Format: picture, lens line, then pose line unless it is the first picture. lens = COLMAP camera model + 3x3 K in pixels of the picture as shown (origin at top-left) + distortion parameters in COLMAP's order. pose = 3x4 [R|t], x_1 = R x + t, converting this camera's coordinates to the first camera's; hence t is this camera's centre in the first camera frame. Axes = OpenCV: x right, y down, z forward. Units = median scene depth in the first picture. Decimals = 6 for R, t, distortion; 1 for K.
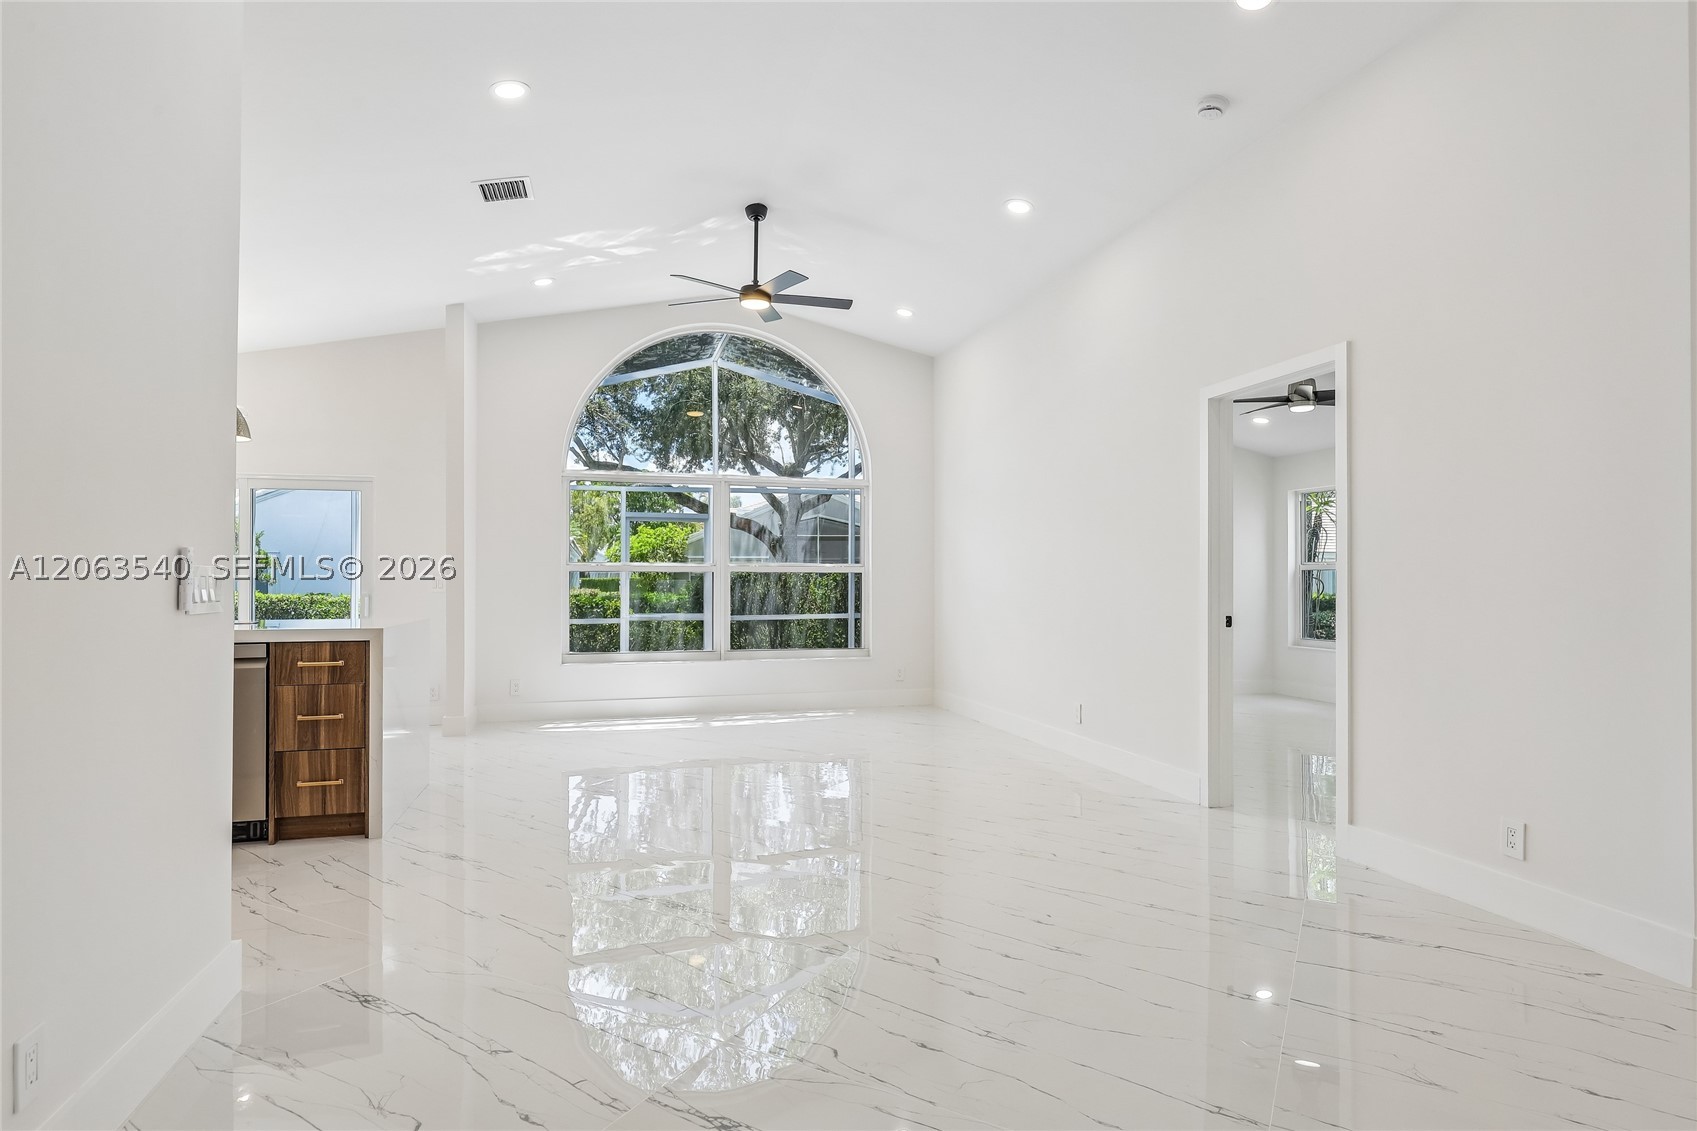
lens RADIAL K [[919.2, 0, 858.3], [0, 919.2, 573.1], [0, 0, 1]] dist [-0.002061, -0.000687]
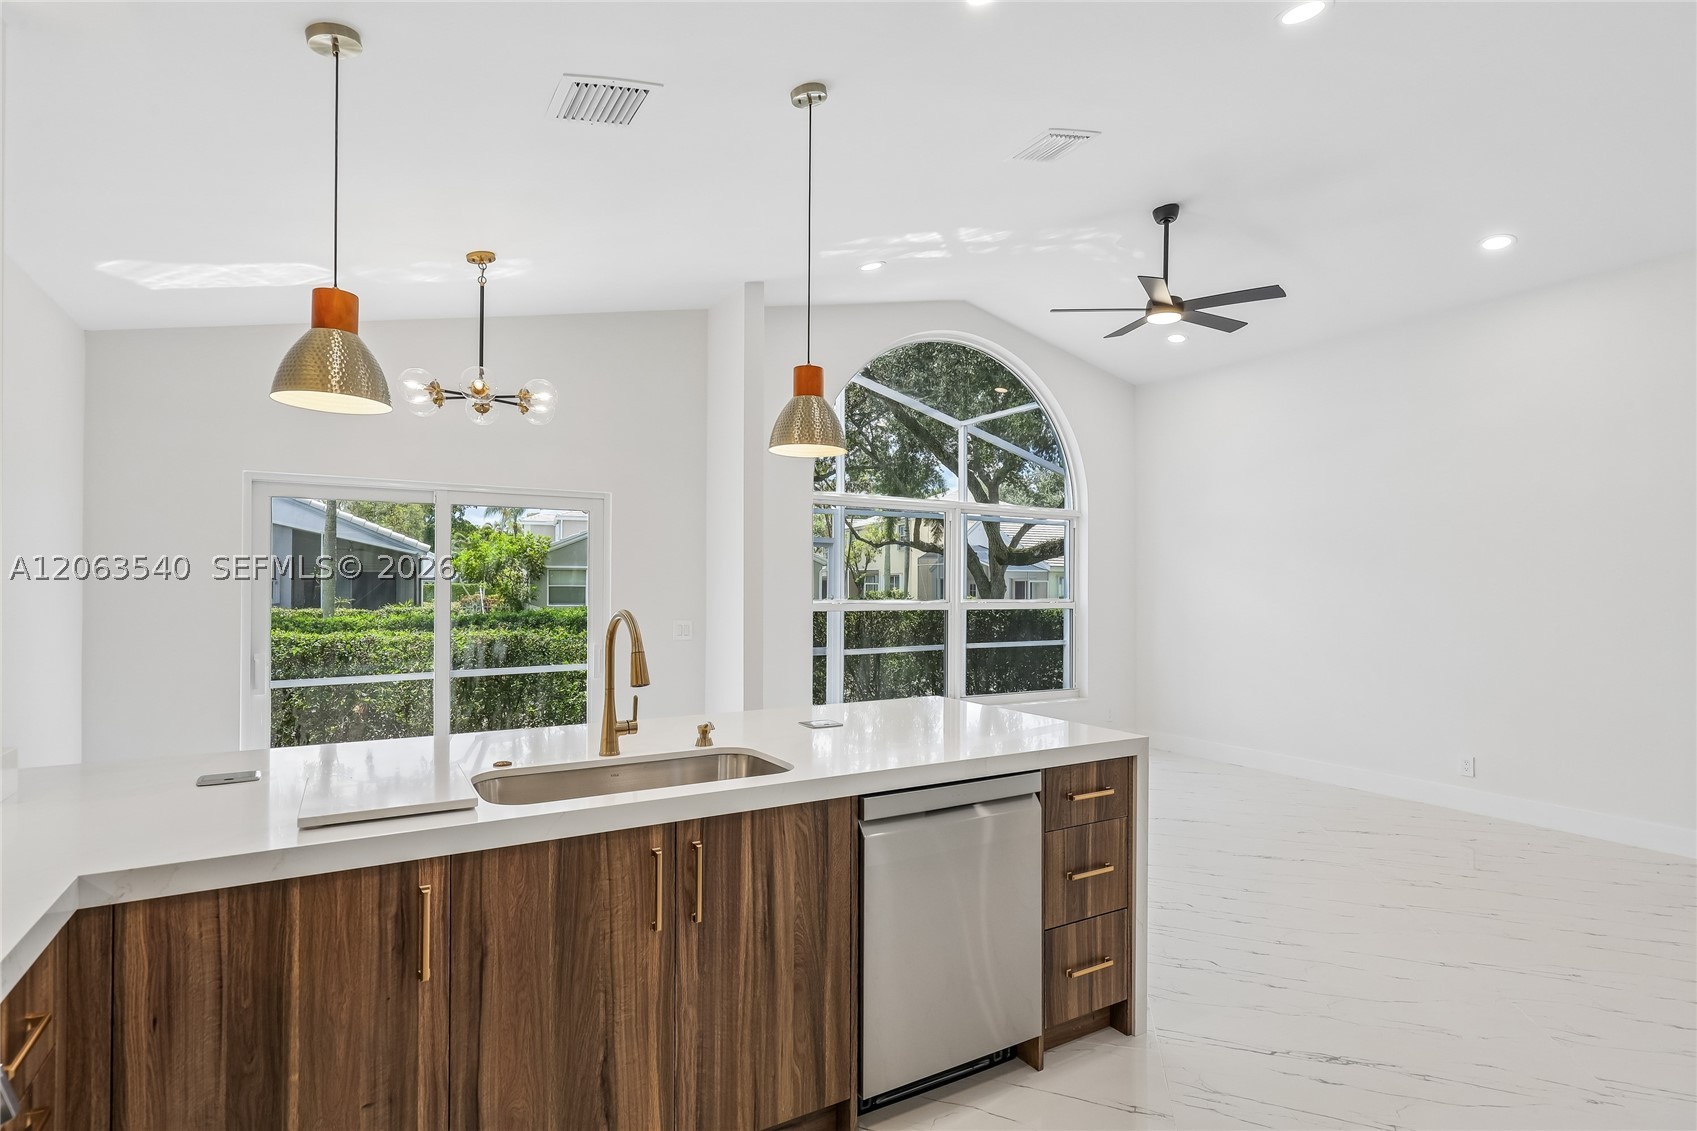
lens RADIAL K [[877.9, 0, 845.6], [0, 877.9, 564.0], [0, 0, 1]] dist [-0.000084, -0.000058]
pose [[0.960848, 0.009035, 0.276928, -0.554249], [-0.005529, 0.999894, -0.013439, -0.037356], [-0.277020, 0.011382, 0.960797, 0.243504]]
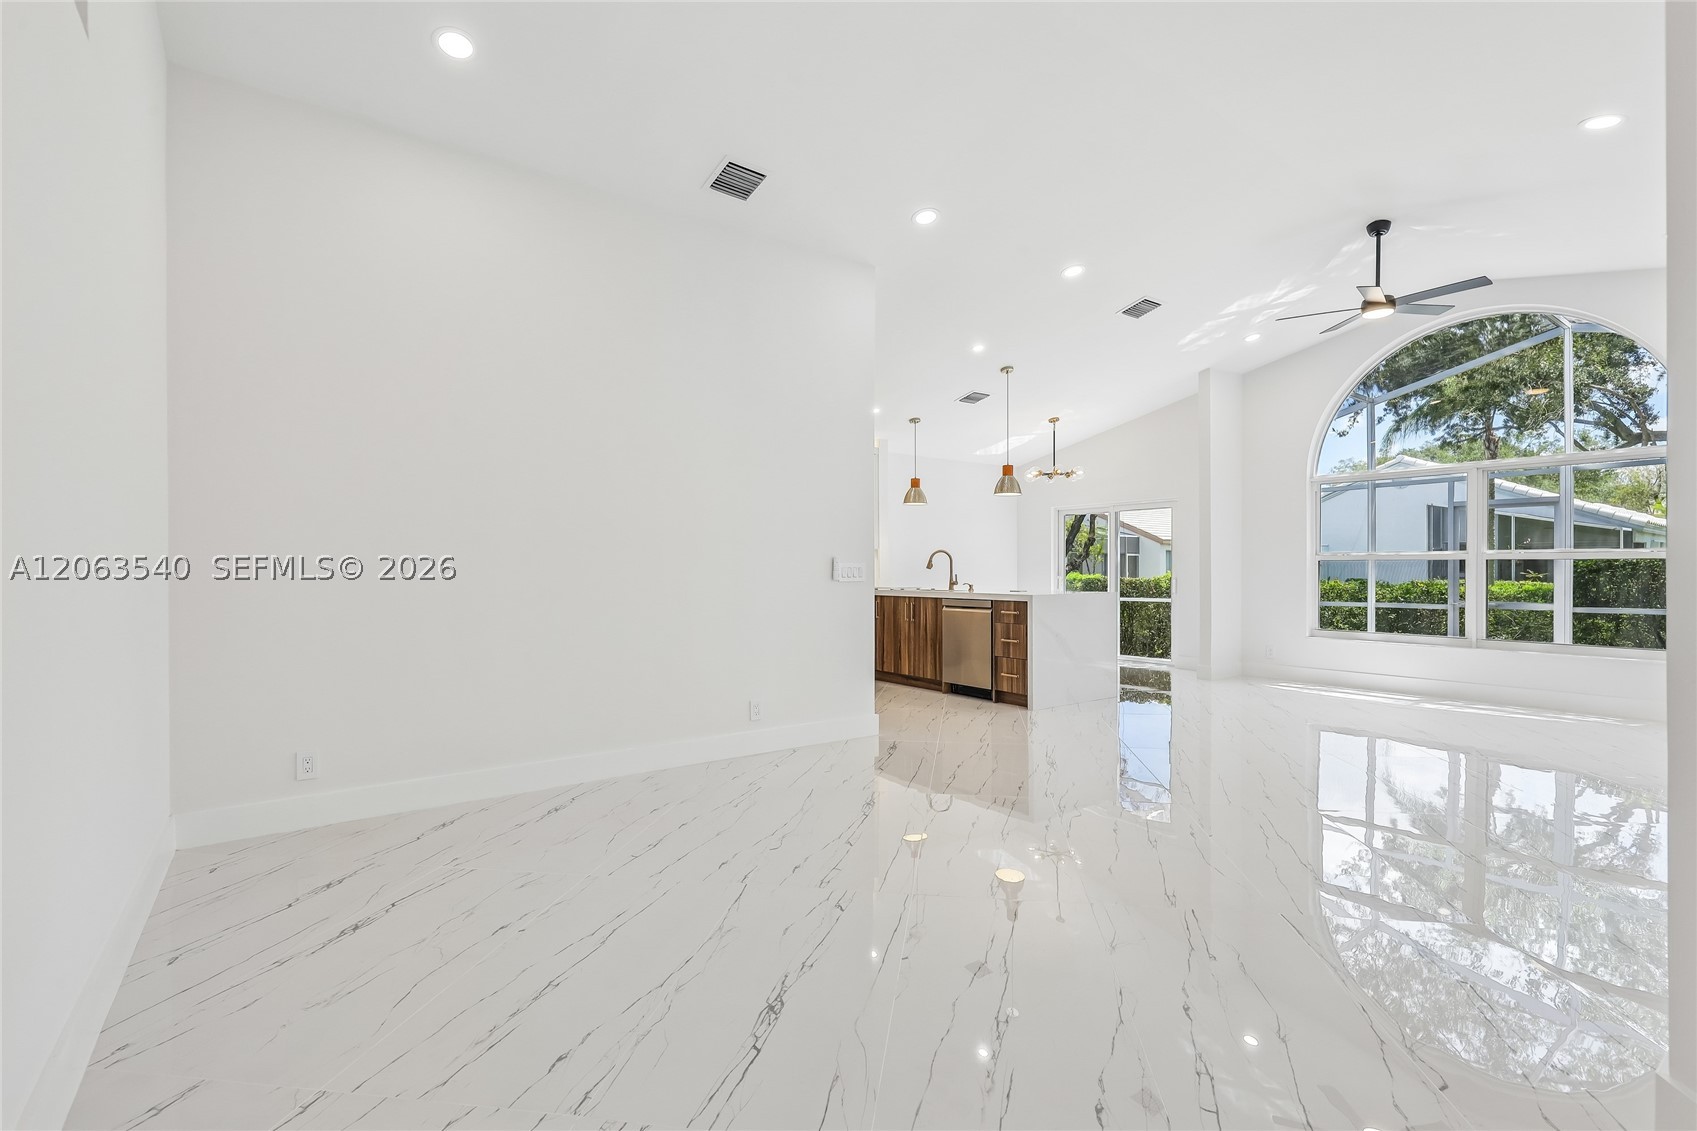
lens RADIAL K [[781.0, 0, 853.6], [0, 781.0, 588.2], [0, 0, 1]] dist [-0.001051, -0.000143]
pose [[0.350322, 0.022833, -0.936351, 0.472587], [0.007845, 0.999596, 0.027310, 0.001276], [0.936596, -0.016913, 0.350002, 0.079933]]
